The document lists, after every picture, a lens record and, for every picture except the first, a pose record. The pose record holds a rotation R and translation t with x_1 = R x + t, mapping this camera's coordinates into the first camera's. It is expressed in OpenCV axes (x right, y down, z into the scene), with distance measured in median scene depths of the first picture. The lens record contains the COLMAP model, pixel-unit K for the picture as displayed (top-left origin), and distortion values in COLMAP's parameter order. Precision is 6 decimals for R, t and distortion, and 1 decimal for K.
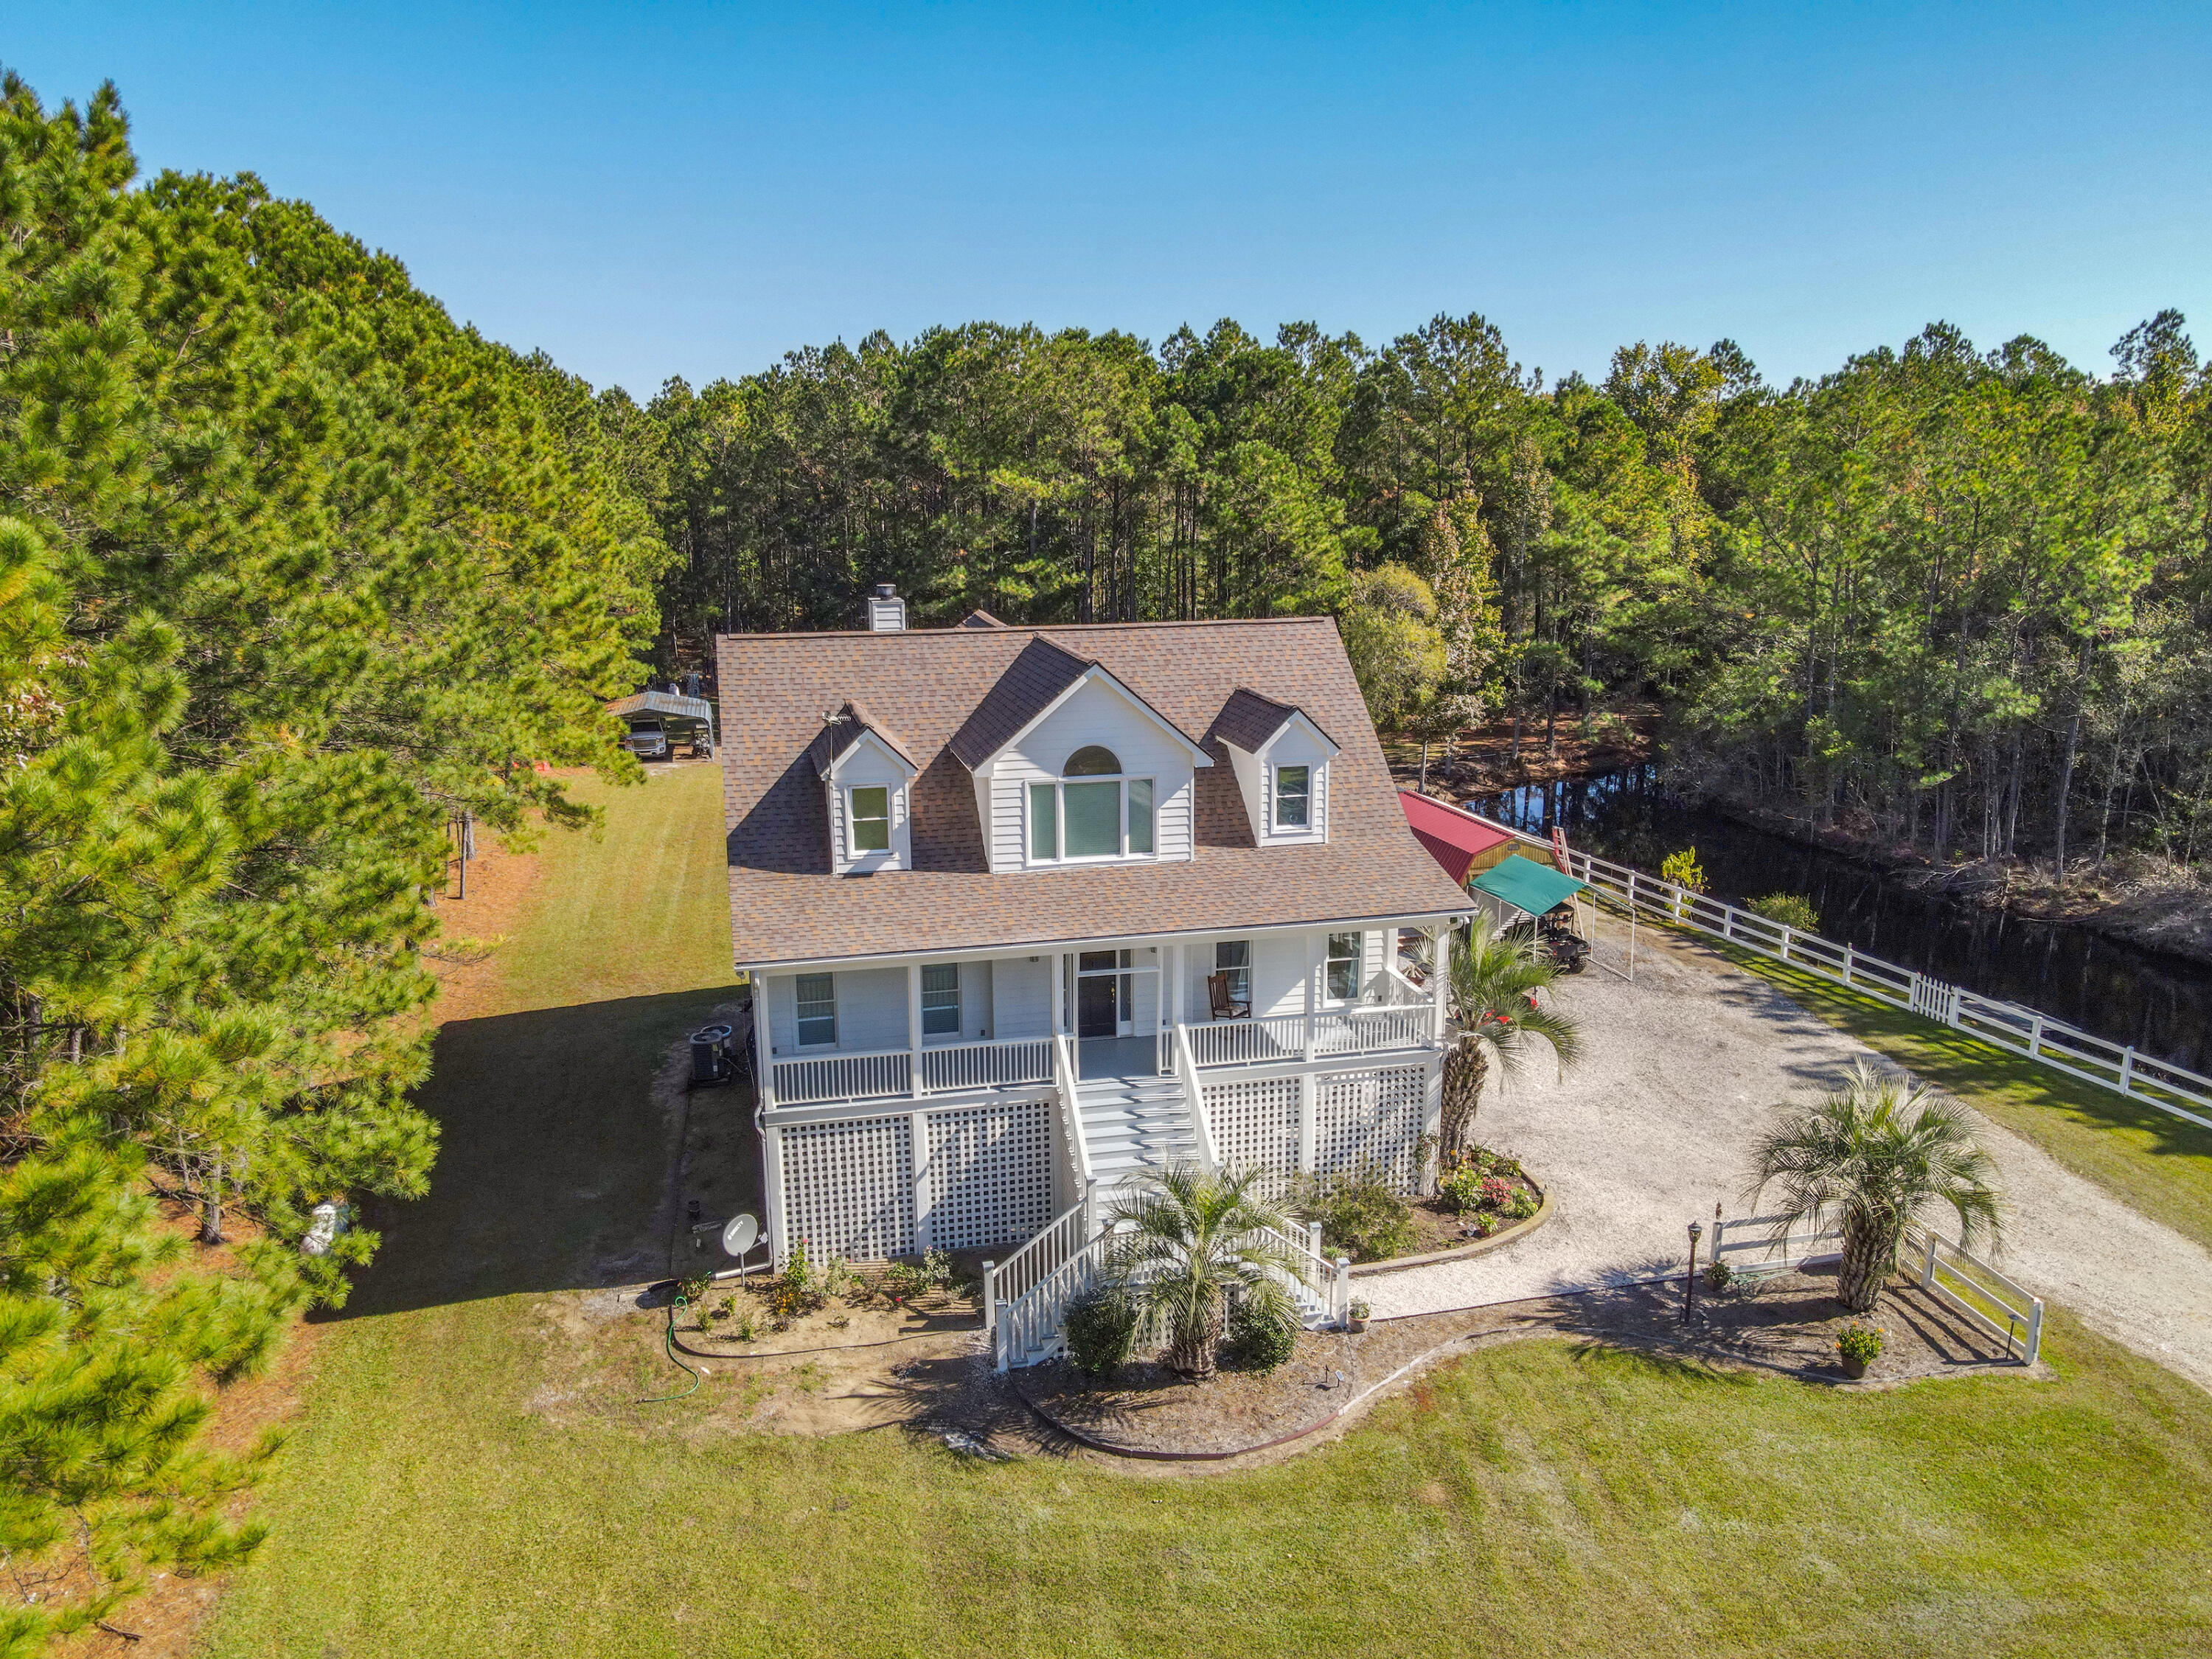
lens RADIAL K [[1597.8, 0, 1094.8], [0, 1597.8, 855.7], [0, 0, 1]] dist [-0.001310, 0.002173]
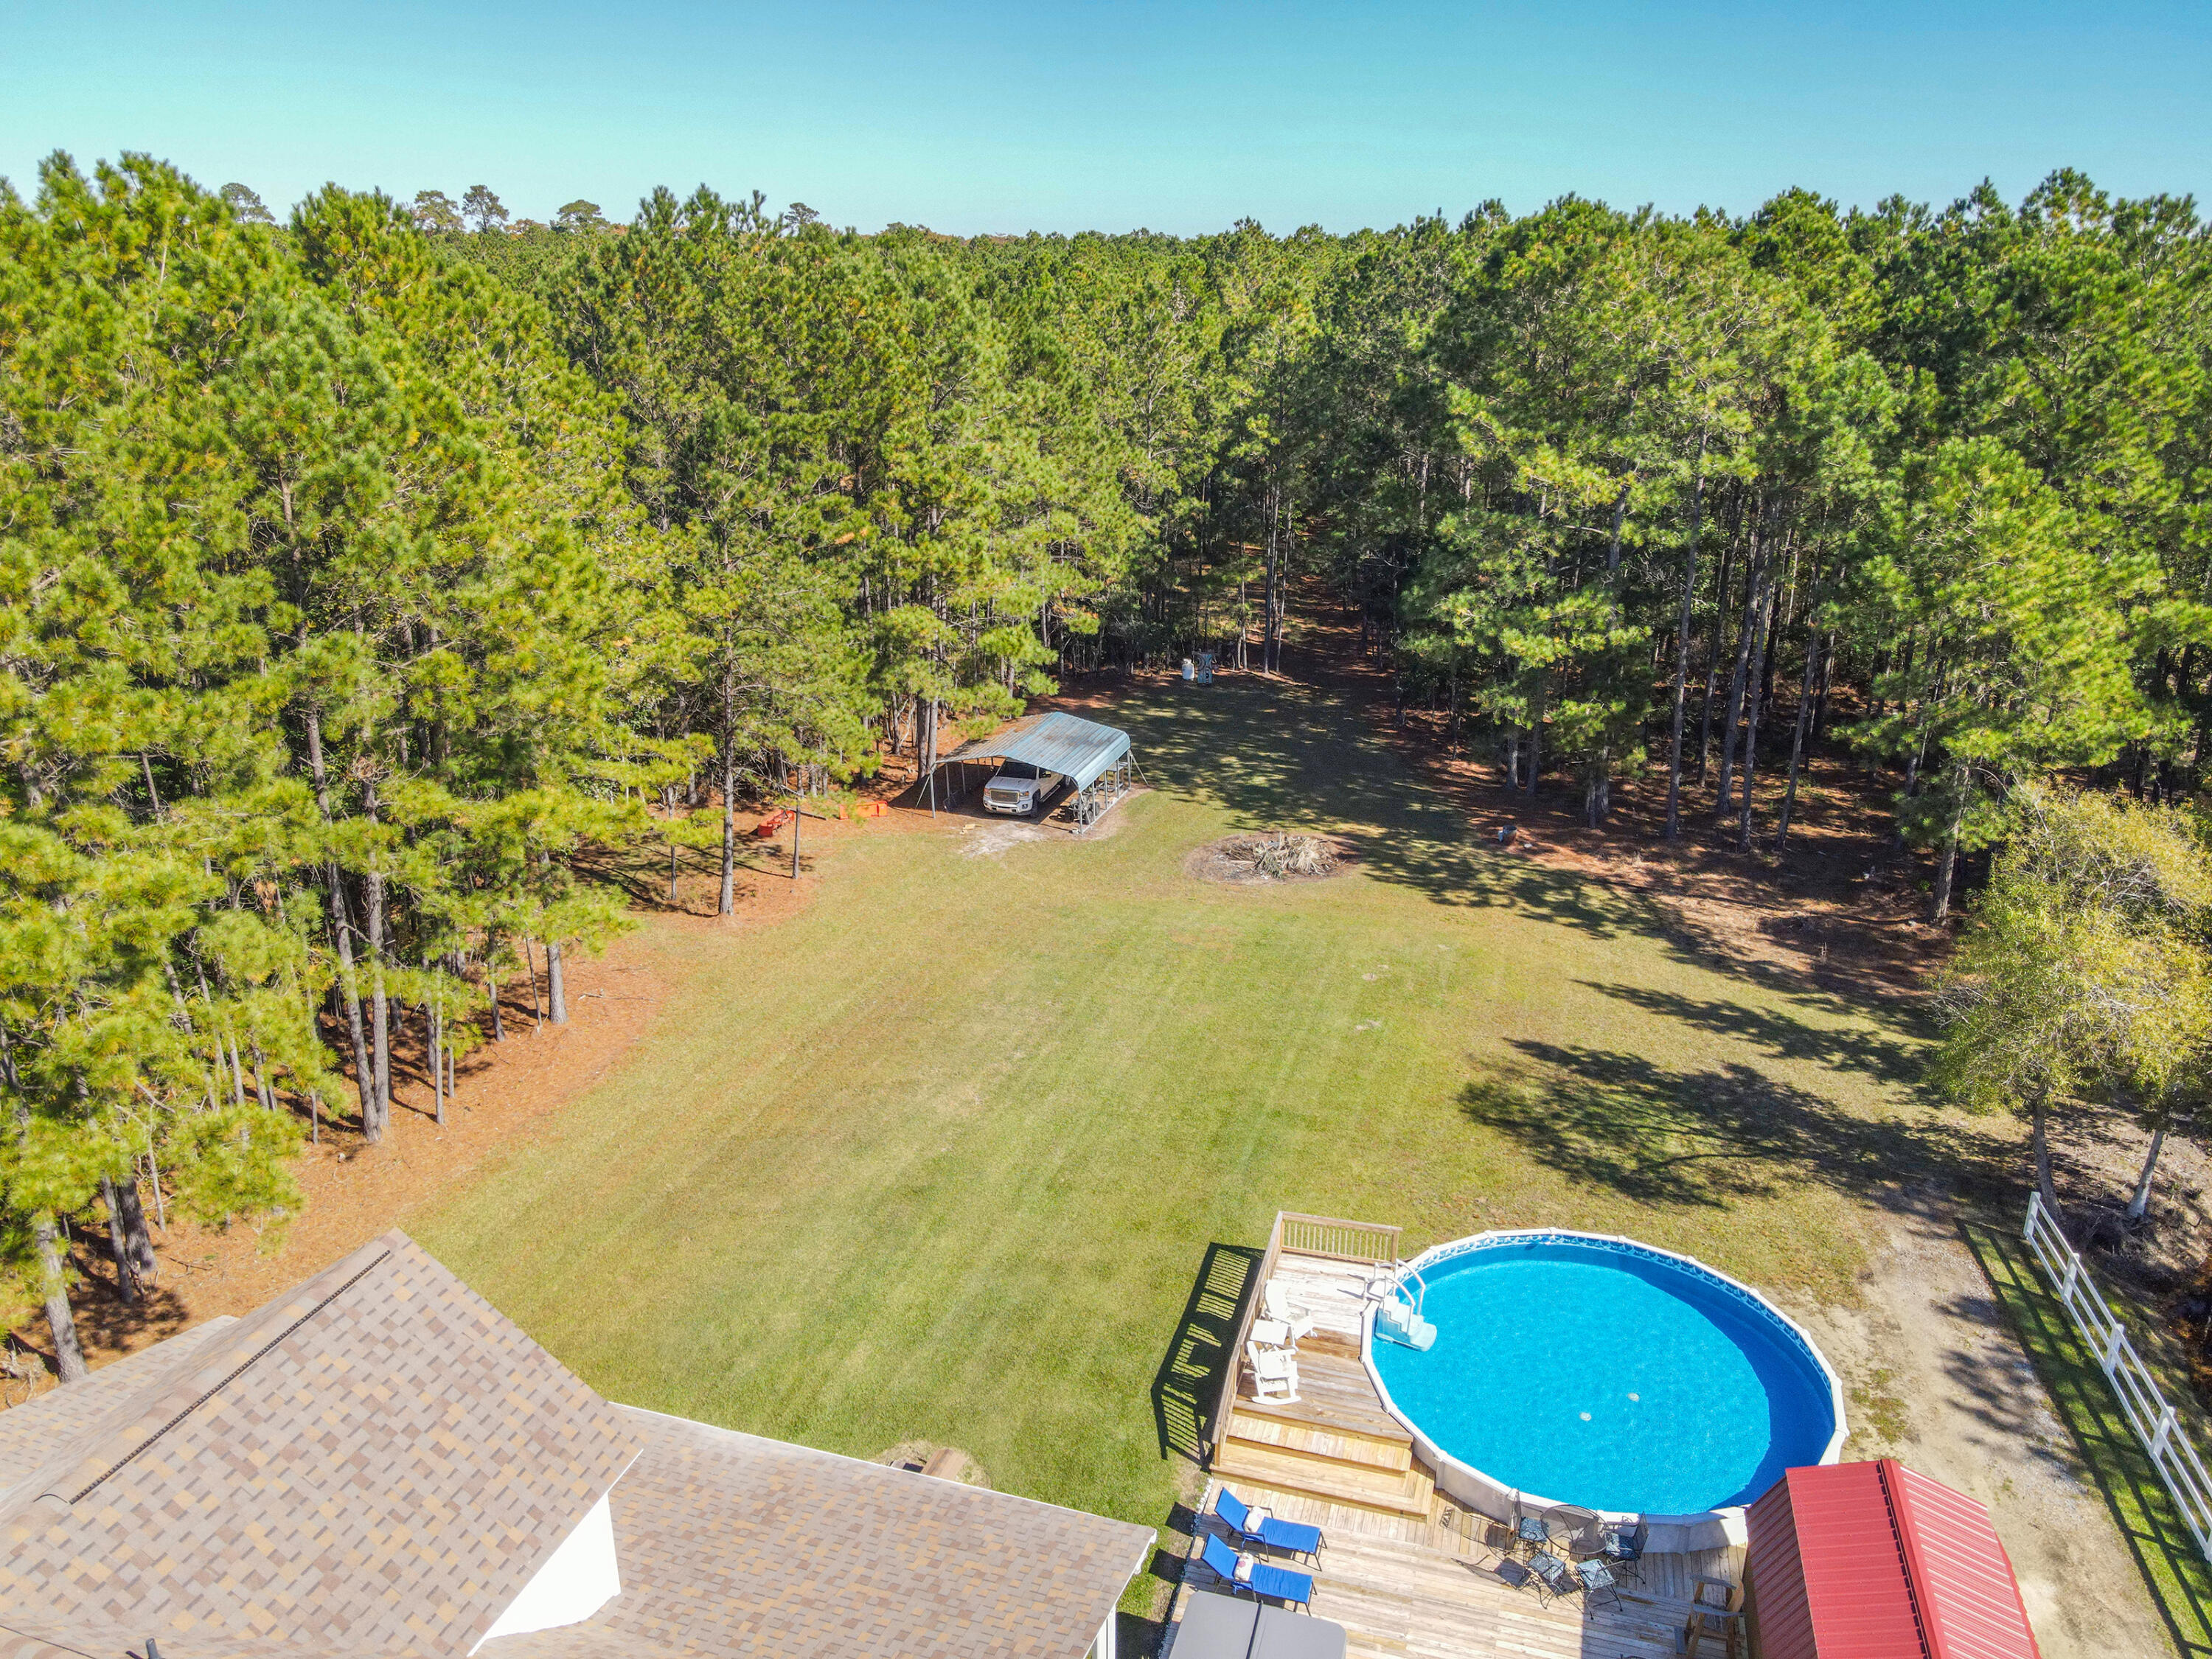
lens RADIAL K [[1644.4, 0, 1113.3], [0, 1644.4, 829.5], [0, 0, 1]] dist [0.004416, 0.003284]
pose [[0.867598, 0.169777, -0.467386, 0.277605], [-0.123590, 0.984039, 0.128033, -0.352309], [0.481663, -0.053317, 0.874733, 0.765974]]
